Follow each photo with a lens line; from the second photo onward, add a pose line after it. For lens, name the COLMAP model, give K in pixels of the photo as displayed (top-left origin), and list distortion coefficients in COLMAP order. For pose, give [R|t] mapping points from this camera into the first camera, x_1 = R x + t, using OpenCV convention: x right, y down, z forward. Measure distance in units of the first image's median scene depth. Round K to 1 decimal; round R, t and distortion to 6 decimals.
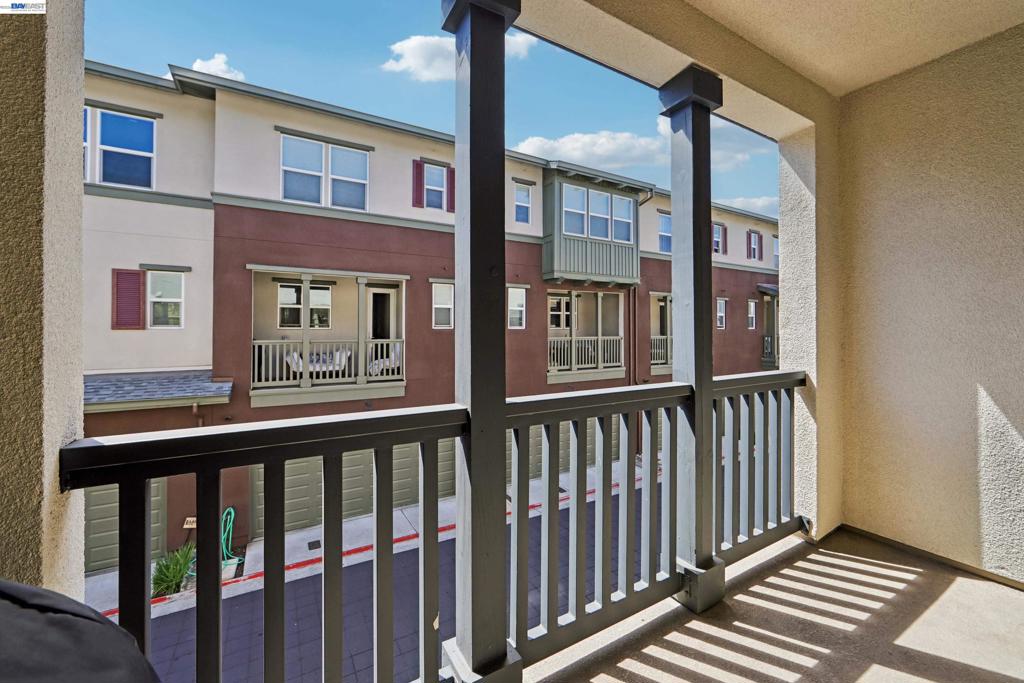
lens RADIAL K [[418.5, 0, 513.3], [0, 418.5, 324.5], [0, 0, 1]] dist [0.000685, -0.000085]
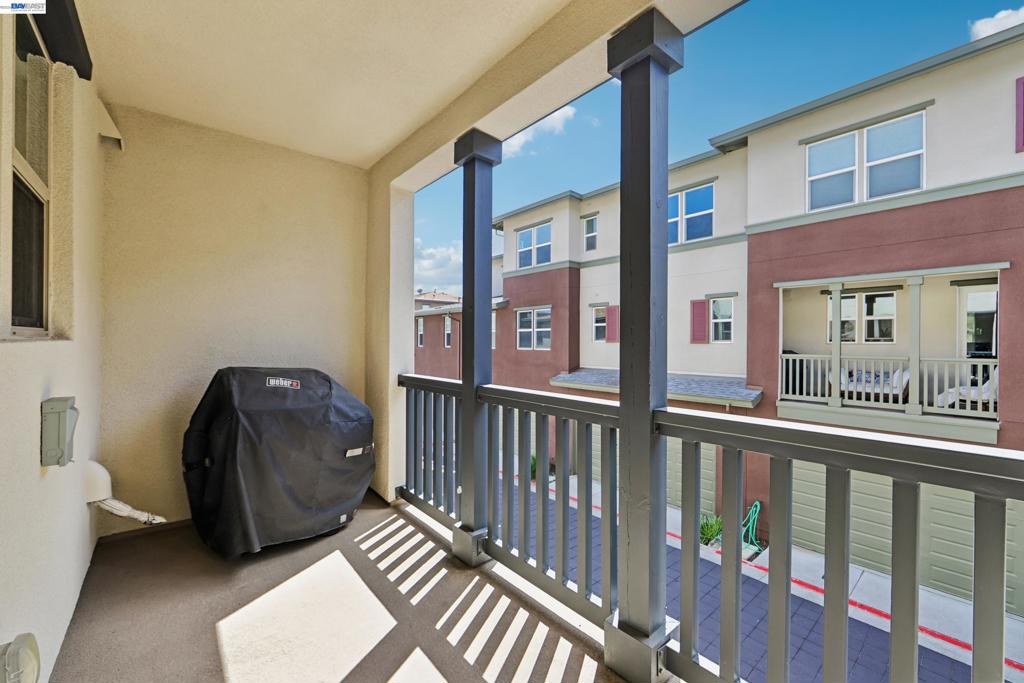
lens RADIAL K [[409.6, 0, 516.7], [0, 409.6, 342.2], [0, 0, 1]] dist [-0.000526, -0.000069]
pose [[0.188939, -0.000836, -0.981989, 0.266762], [0.008343, 0.999965, 0.000754, 0.001408], [0.981953, -0.008335, 0.188939, 0.145638]]
